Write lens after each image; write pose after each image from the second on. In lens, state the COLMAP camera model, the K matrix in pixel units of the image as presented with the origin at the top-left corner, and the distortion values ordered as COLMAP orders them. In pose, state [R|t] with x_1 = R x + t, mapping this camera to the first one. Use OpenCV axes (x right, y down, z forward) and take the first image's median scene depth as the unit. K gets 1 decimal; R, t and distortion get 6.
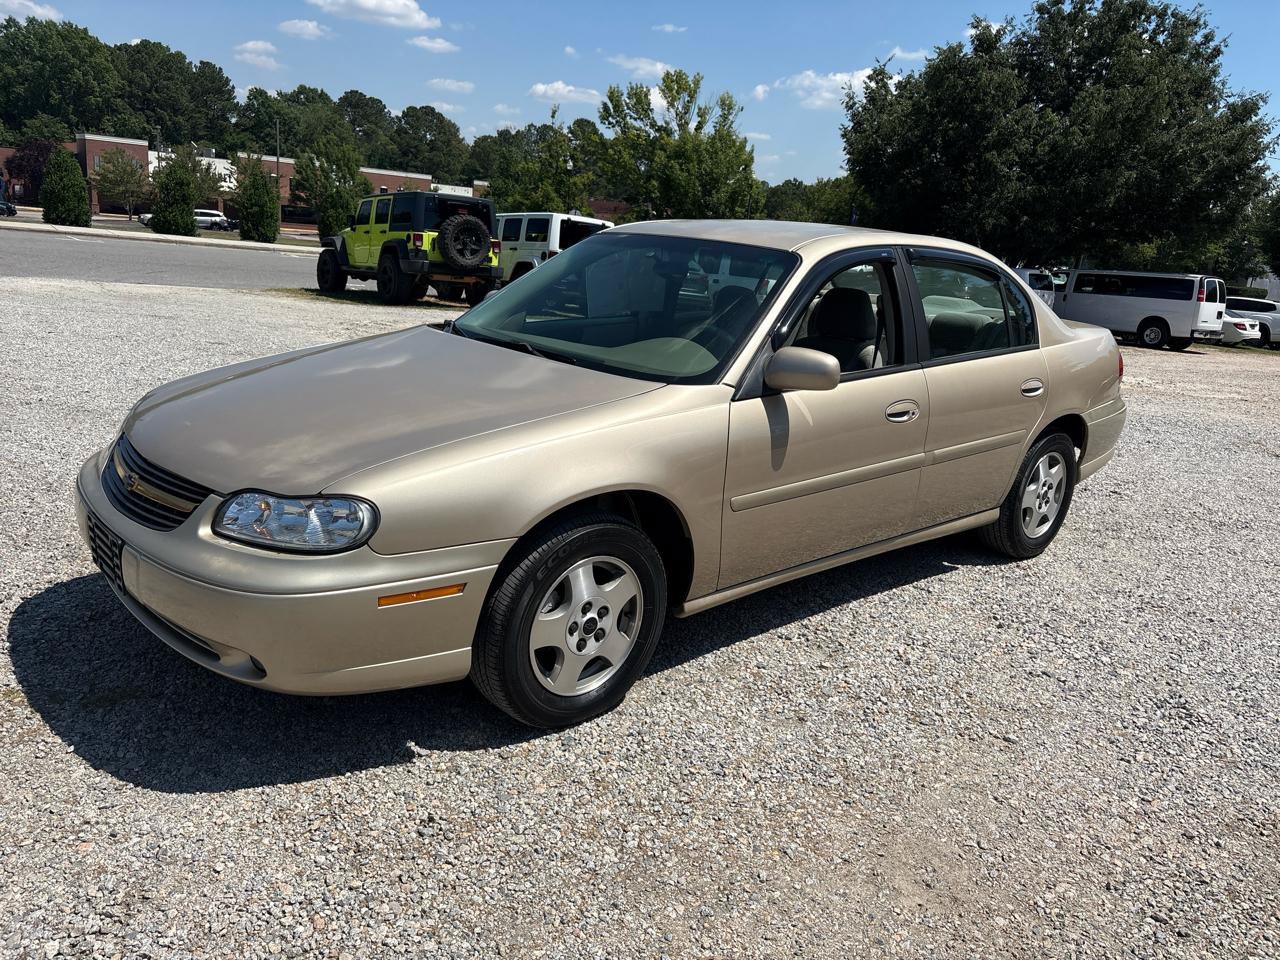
lens RADIAL K [[975.2, 0, 634.0], [0, 975.2, 468.0], [0, 0, 1]] dist [0.035127, -0.031296]
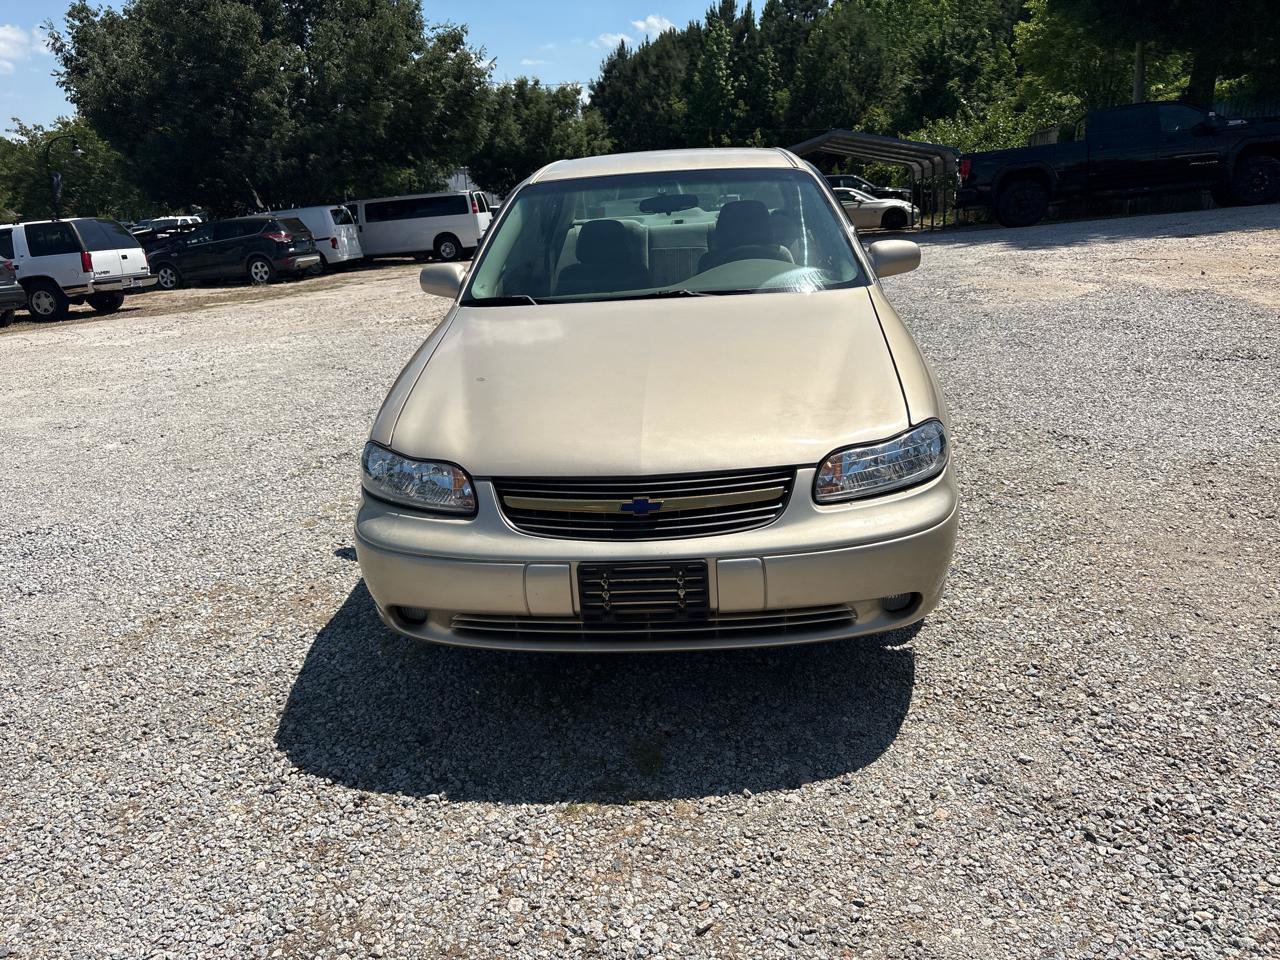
lens RADIAL K [[975.2, 0, 641.5], [0, 975.2, 484.6], [0, 0, 1]] dist [0.035127, -0.031296]
pose [[0.702206, -0.324731, 0.633606, -0.113023], [0.279760, 0.944196, 0.173864, -0.016665], [-0.654707, 0.055169, 0.753867, 0.037315]]
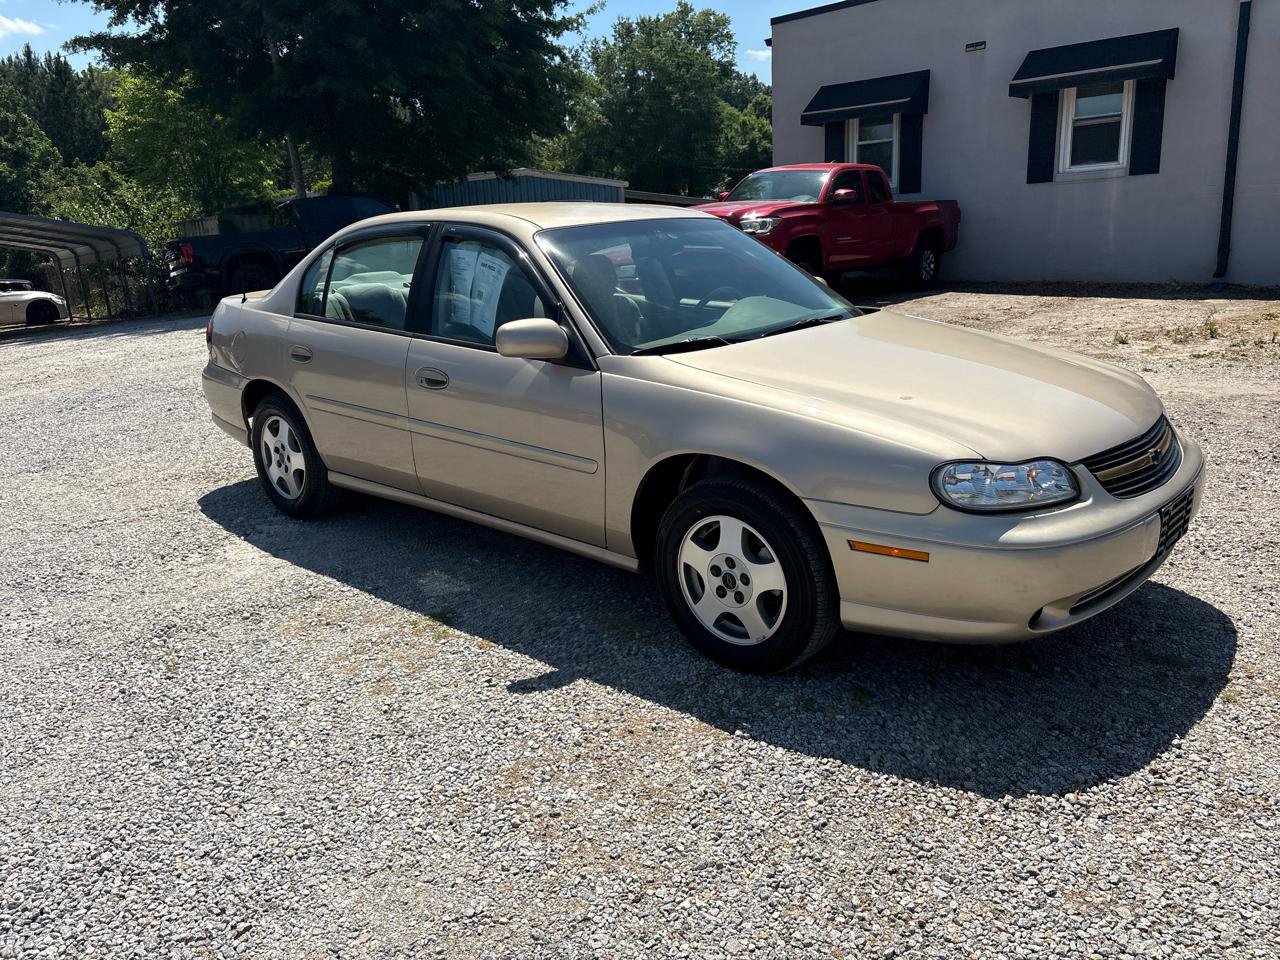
lens RADIAL K [[975.2, 0, 645.9], [0, 975.2, 480.9], [0, 0, 1]] dist [0.035127, -0.031296]
pose [[-0.119991, -0.331044, 0.935955, -0.158037], [0.282960, 0.892258, 0.351865, -0.054157], [-0.951596, 0.307059, -0.013391, 0.167319]]
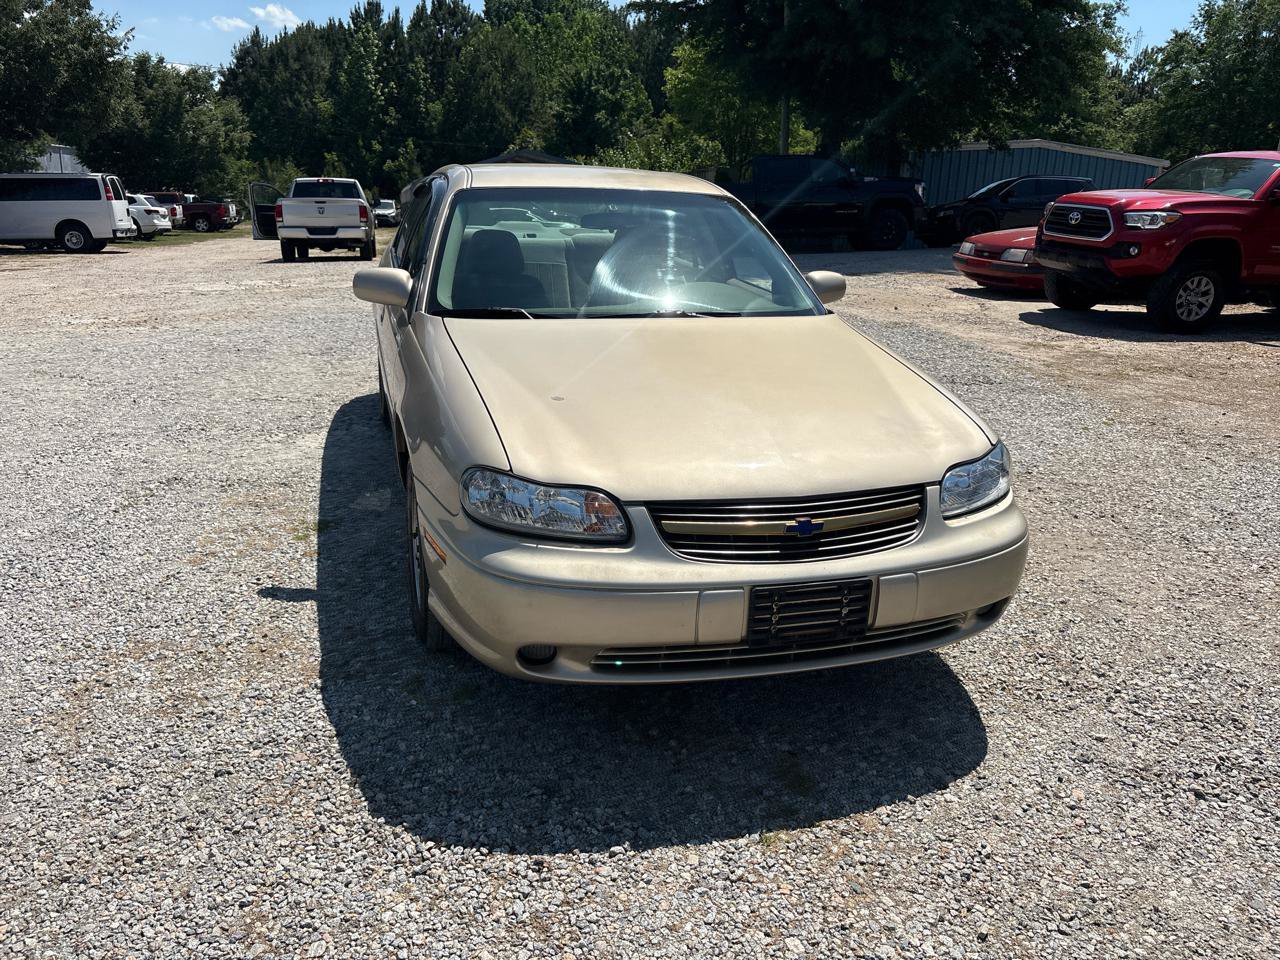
lens RADIAL K [[975.2, 0, 643.9], [0, 975.2, 479.4], [0, 0, 1]] dist [0.035127, -0.031296]
pose [[0.422167, -0.324207, 0.846561, -0.138936], [0.224604, 0.942151, 0.248808, -0.029557], [-0.878253, 0.085102, 0.470563, 0.076498]]
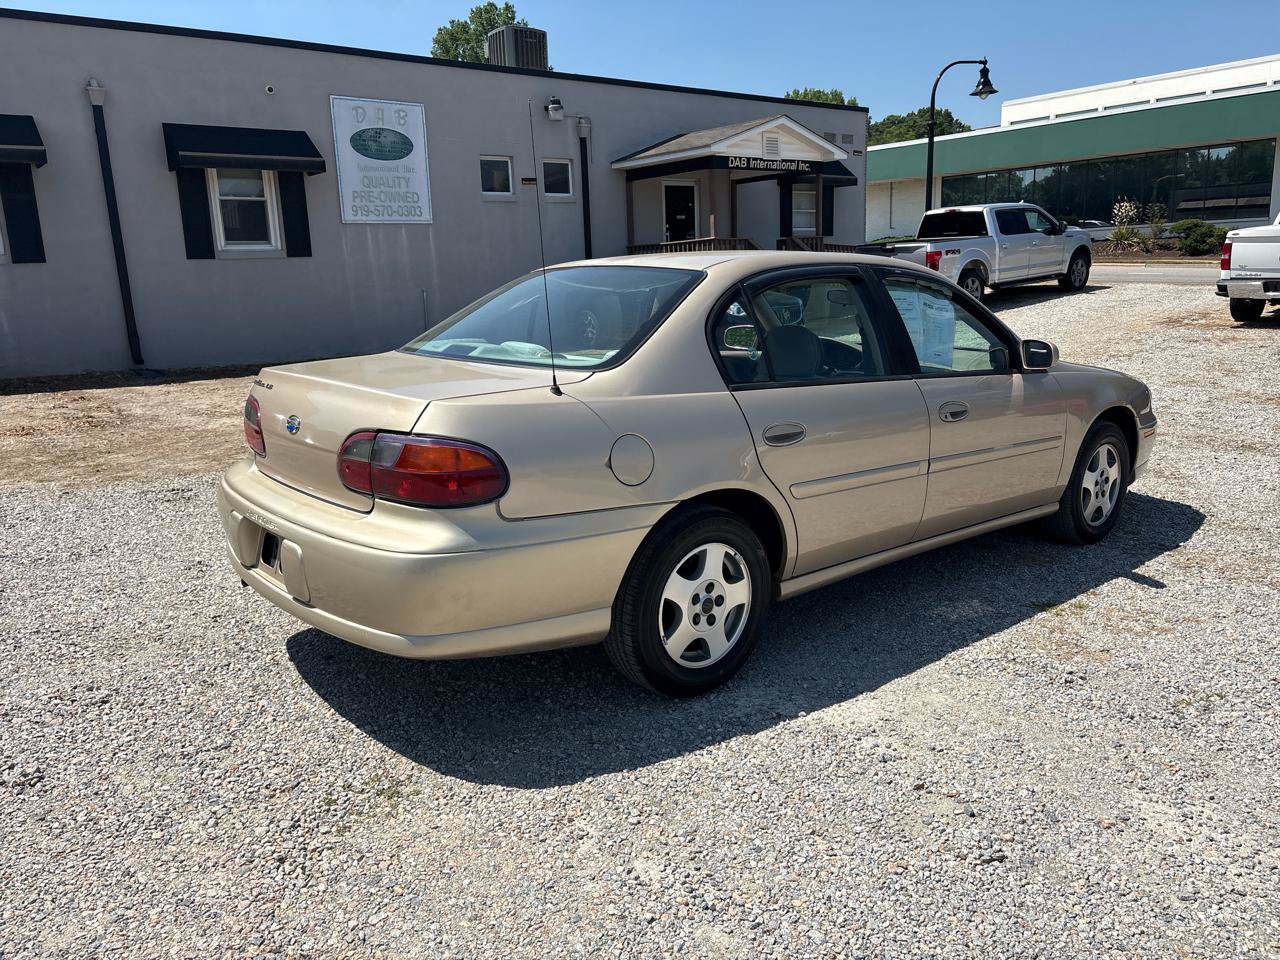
lens RADIAL K [[975.2, 0, 651.1], [0, 975.2, 482.0], [0, 0, 1]] dist [0.035127, -0.031296]
pose [[-0.998040, -0.062280, -0.006036, 0.042097], [-0.058326, 0.891048, 0.450146, -0.082270], [-0.022657, 0.449616, -0.892935, 0.338745]]
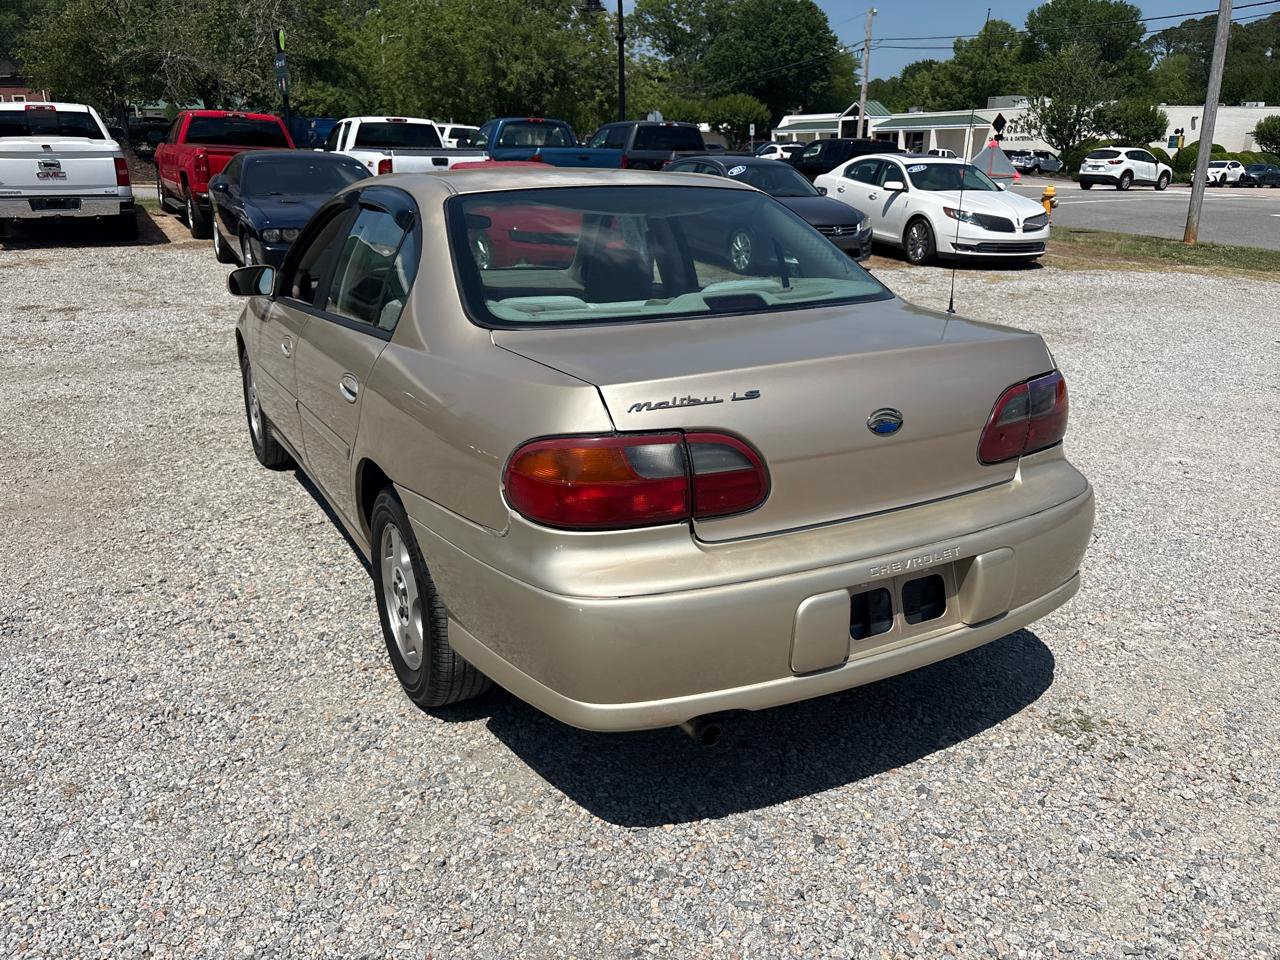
lens RADIAL K [[975.2, 0, 638.8], [0, 975.2, 480.8], [0, 0, 1]] dist [0.035127, -0.031296]
pose [[-0.207938, 0.224141, -0.952115, 0.174246], [-0.256048, 0.926976, 0.274143, -0.043891], [0.944034, 0.300792, -0.135362, 0.219313]]
